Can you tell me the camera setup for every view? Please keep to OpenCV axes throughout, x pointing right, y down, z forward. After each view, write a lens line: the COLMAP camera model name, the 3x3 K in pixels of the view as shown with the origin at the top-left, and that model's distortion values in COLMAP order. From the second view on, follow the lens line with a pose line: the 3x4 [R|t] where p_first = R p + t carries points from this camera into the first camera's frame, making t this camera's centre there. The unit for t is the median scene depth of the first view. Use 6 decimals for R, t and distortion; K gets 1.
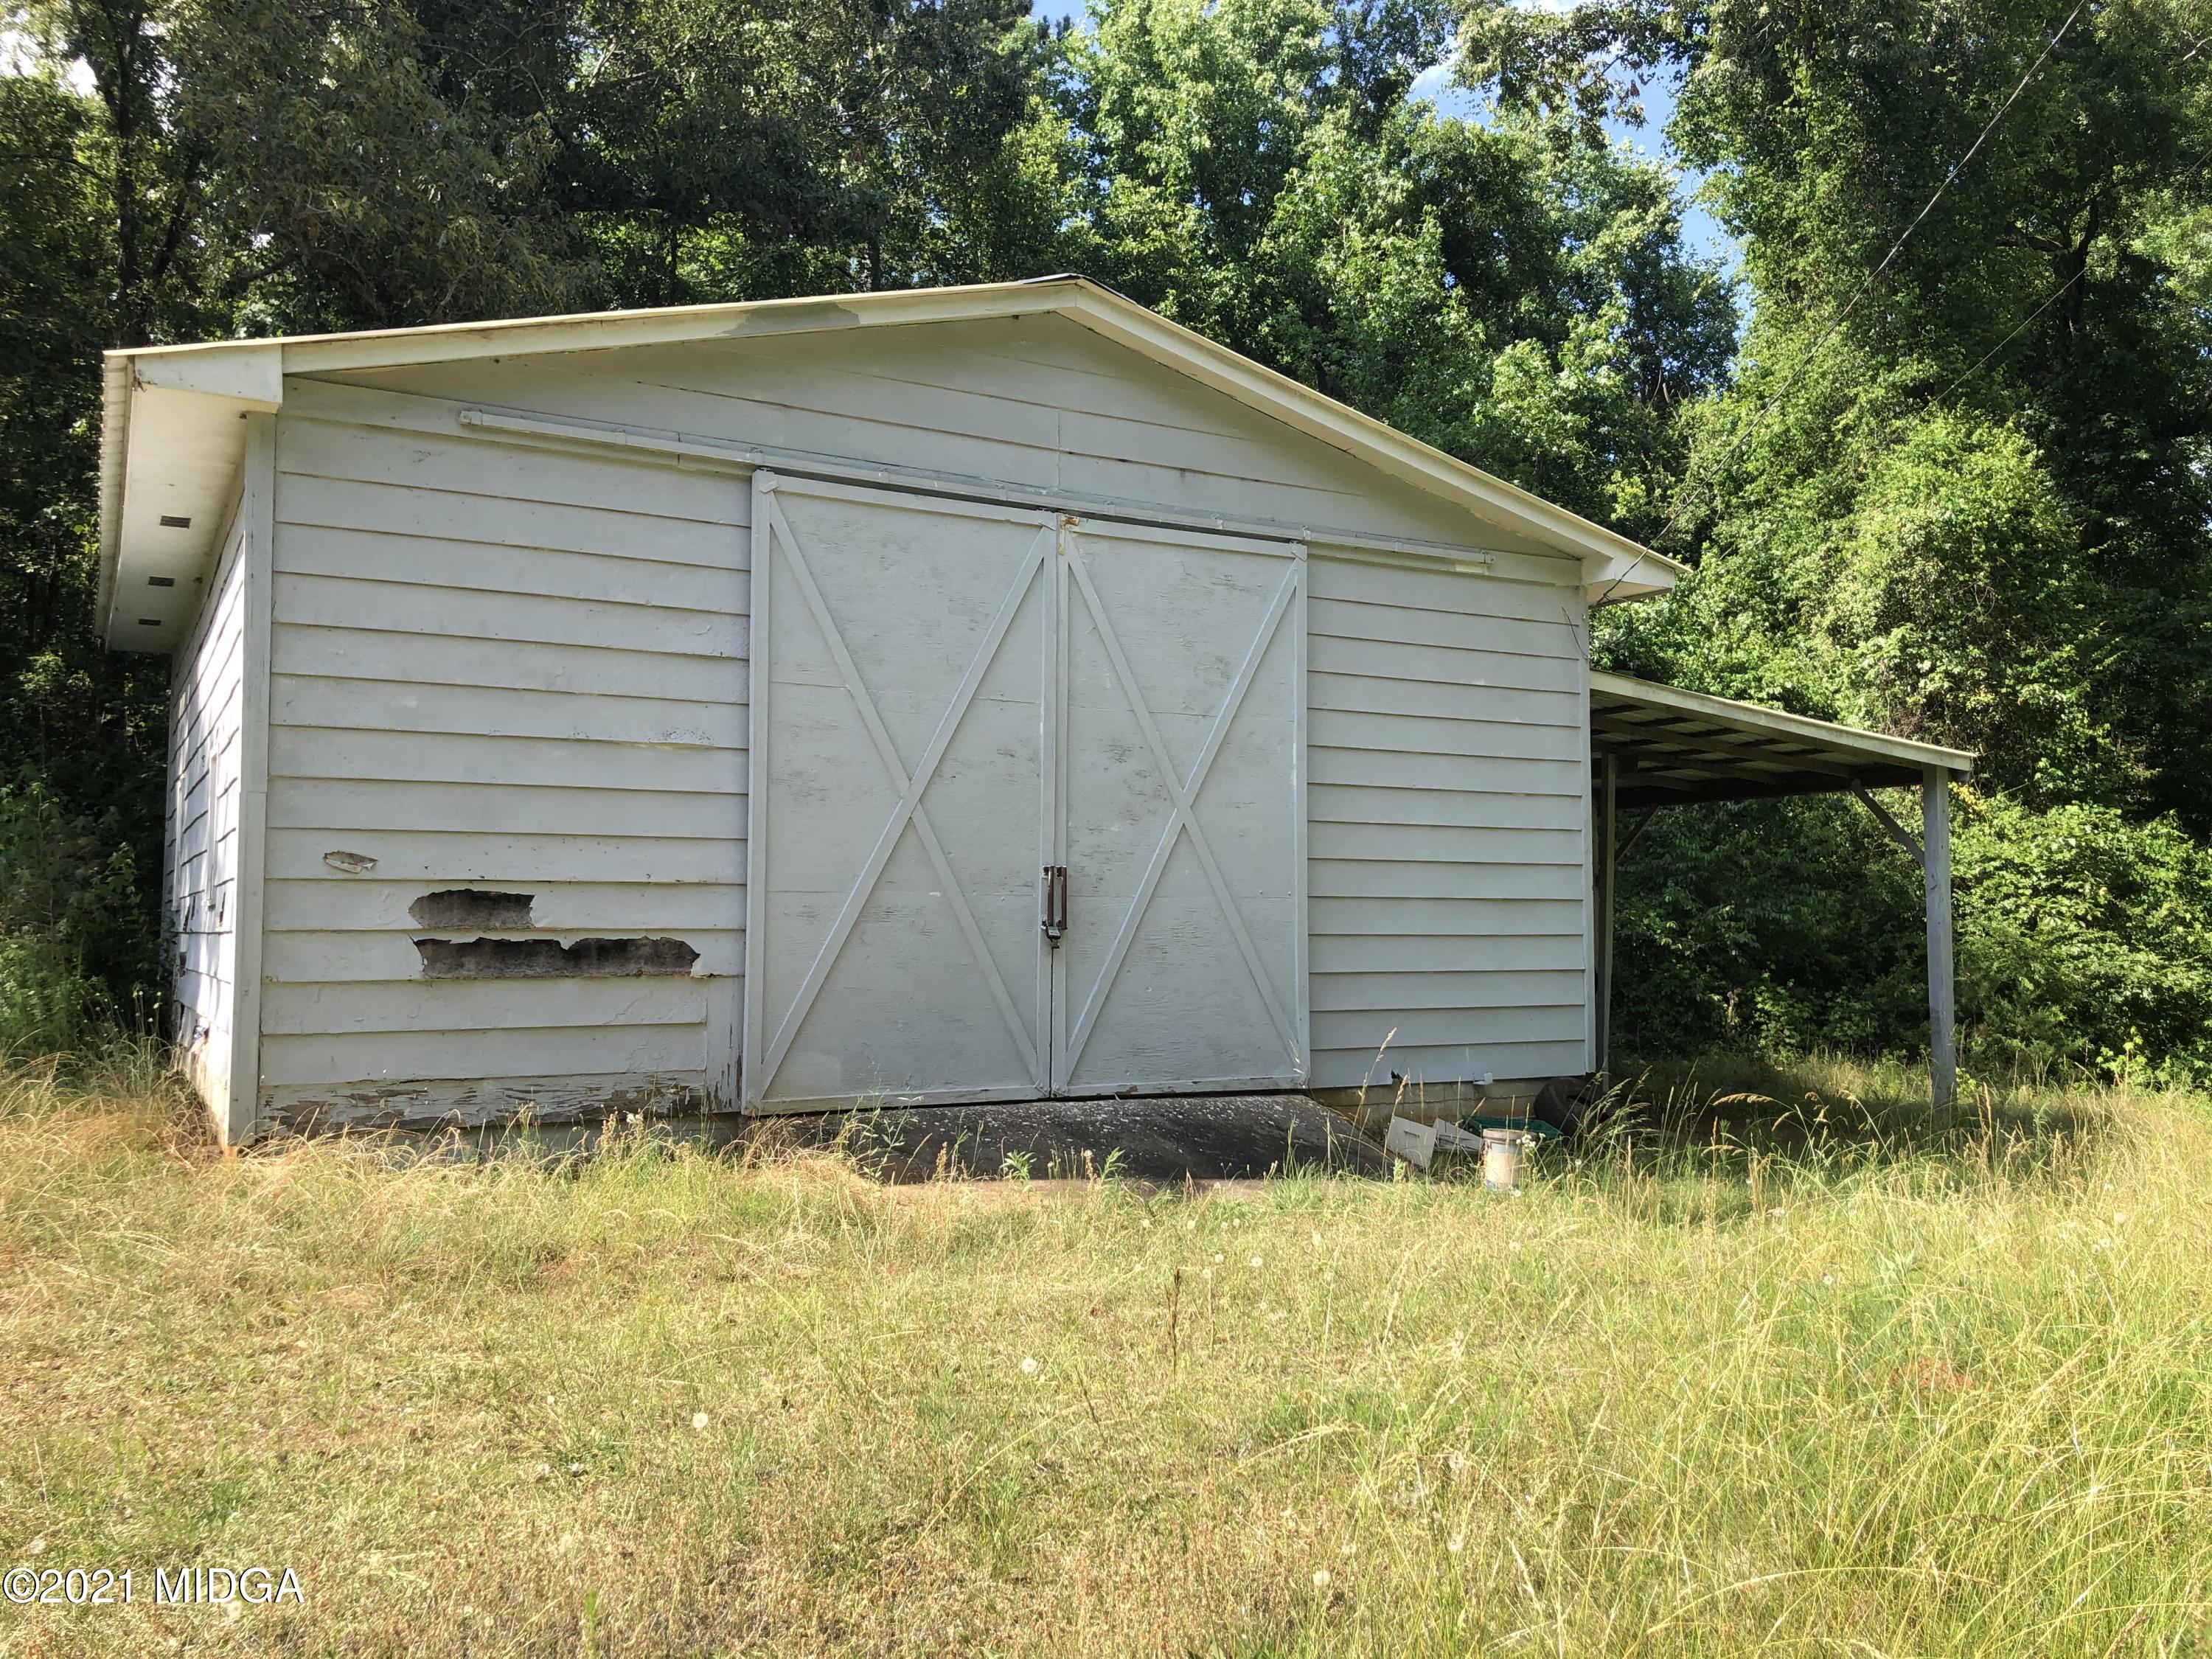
lens RADIAL K [[1810.5, 0, 1106.8], [0, 1810.5, 759.9], [0, 0, 1]] dist [0.053644, -0.000859]
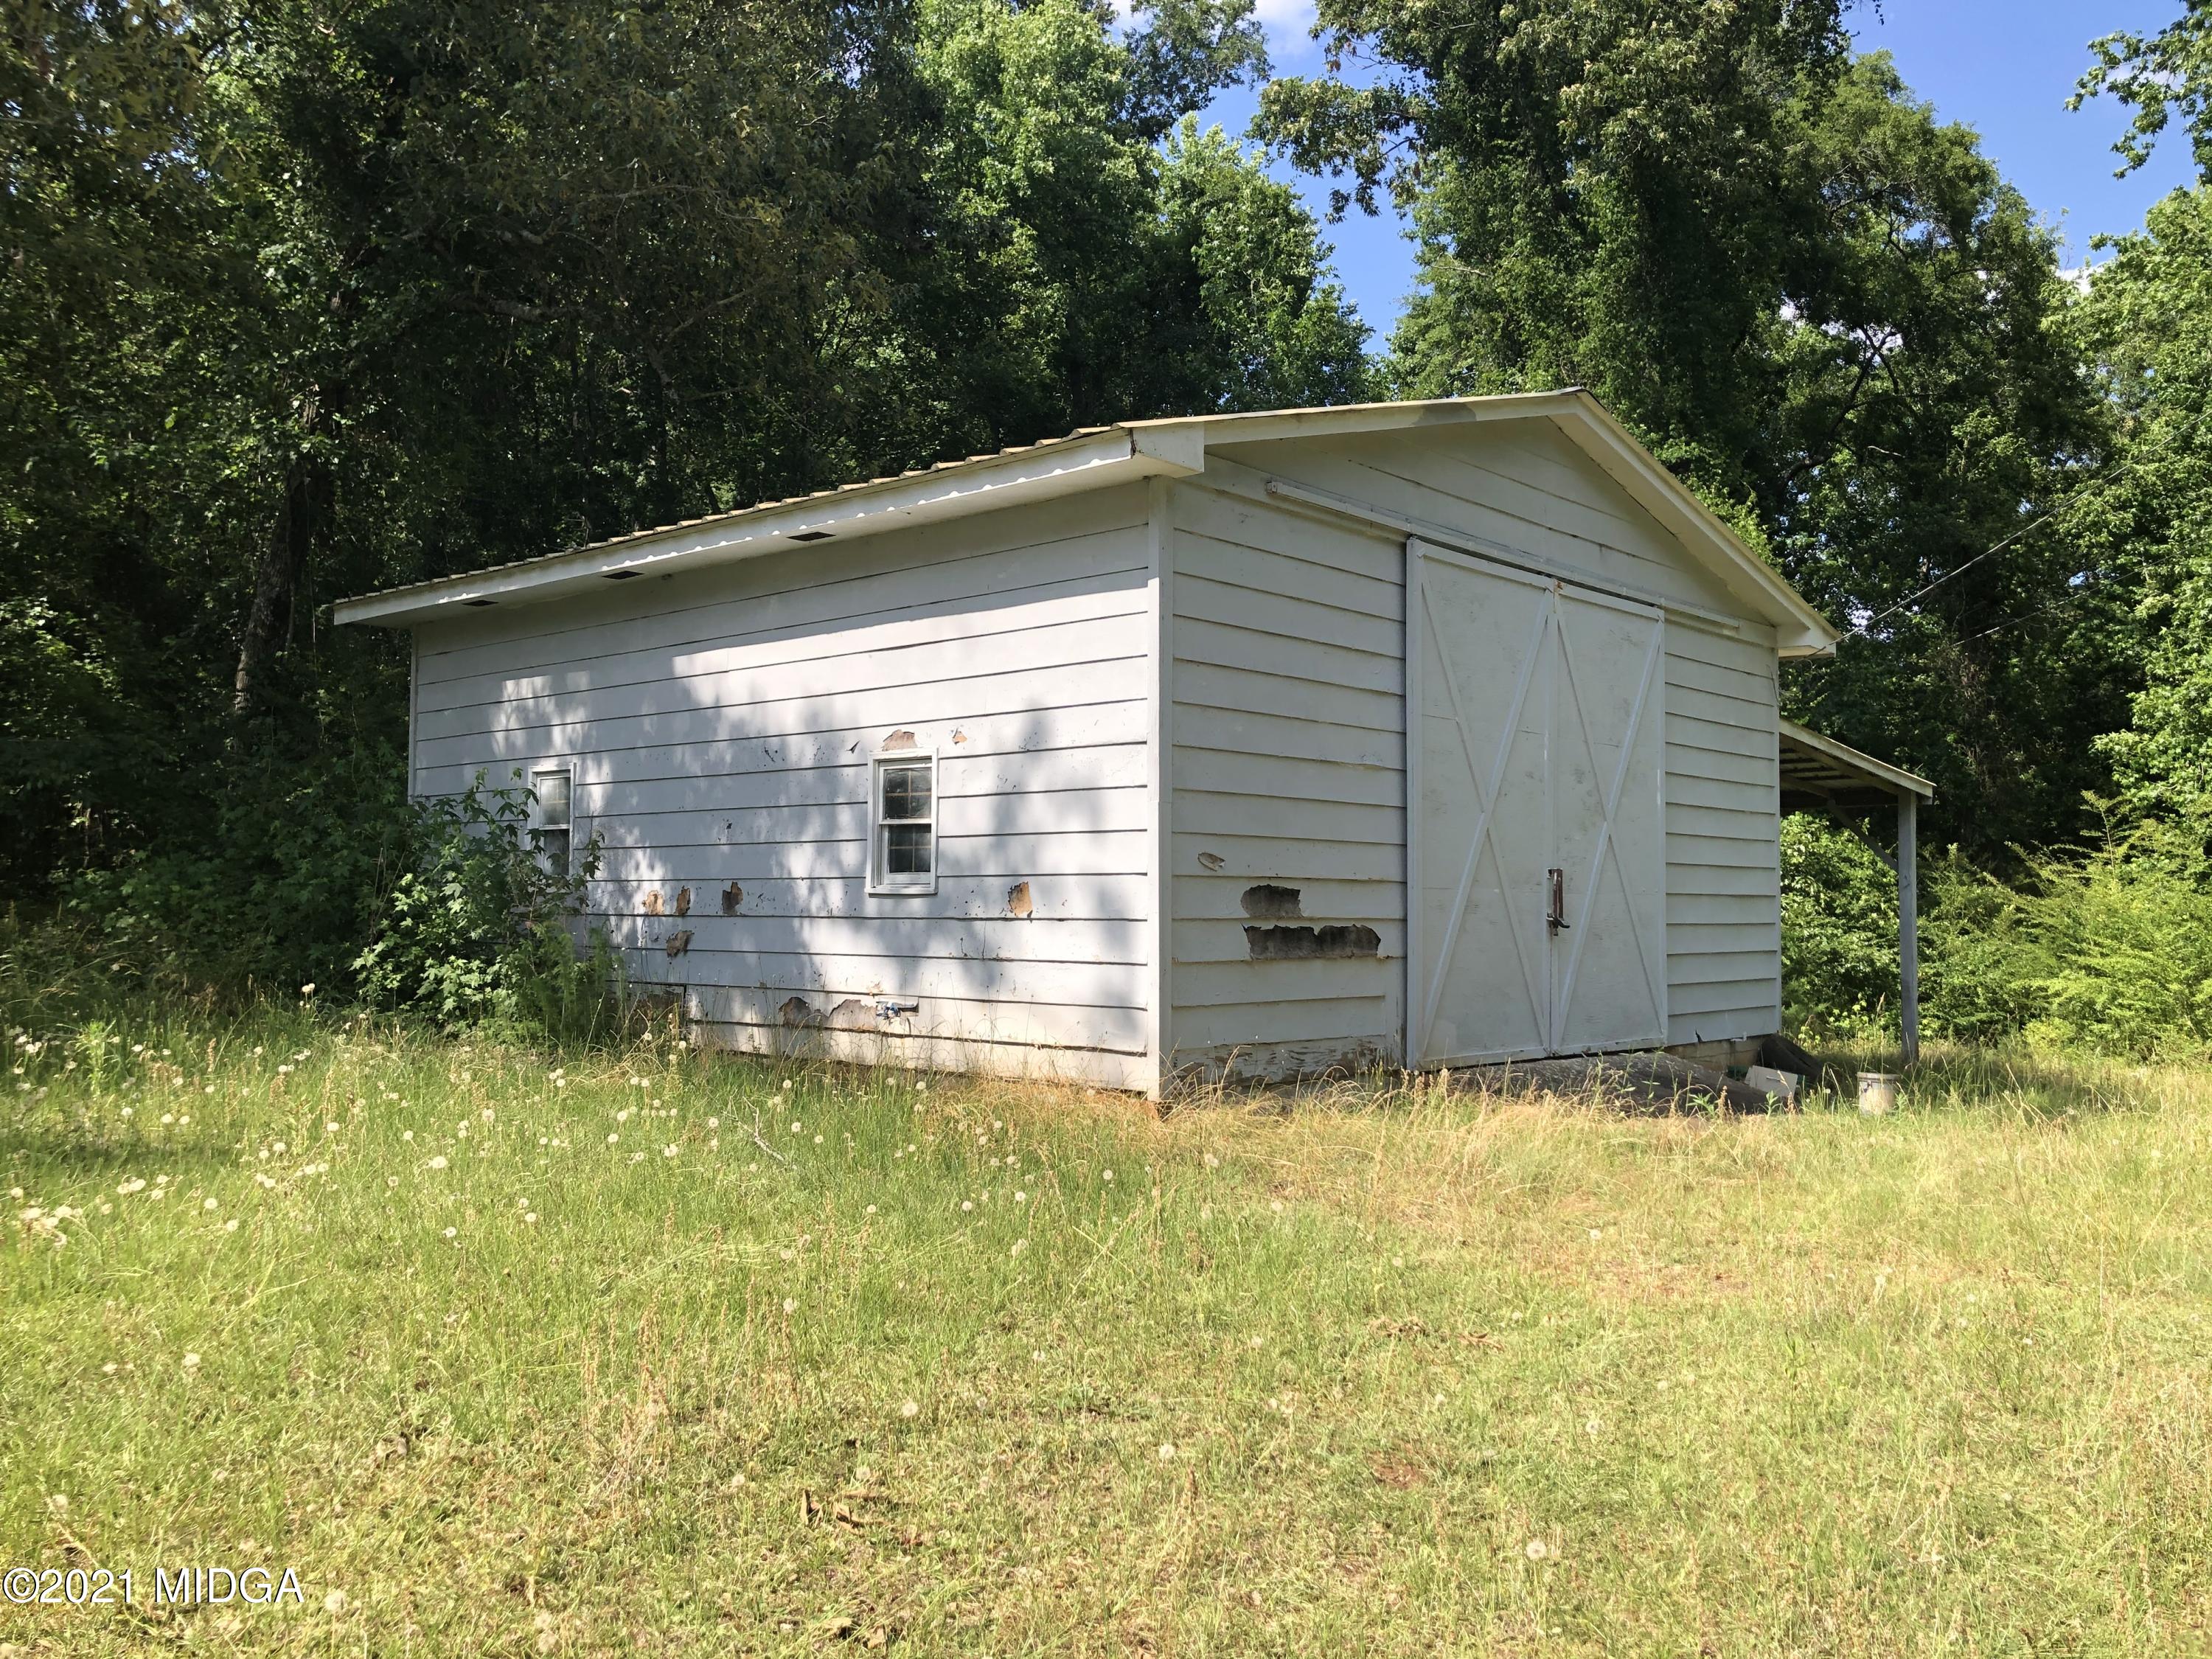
lens RADIAL K [[1813.5, 0, 1106.0], [0, 1813.5, 829.5], [0, 0, 1]] dist [-0.000508, -0.000052]
pose [[0.956004, 0.017326, 0.292842, -0.670908], [-0.031143, 0.998607, 0.042588, -0.010421], [-0.291696, -0.049834, 0.955212, -0.085669]]
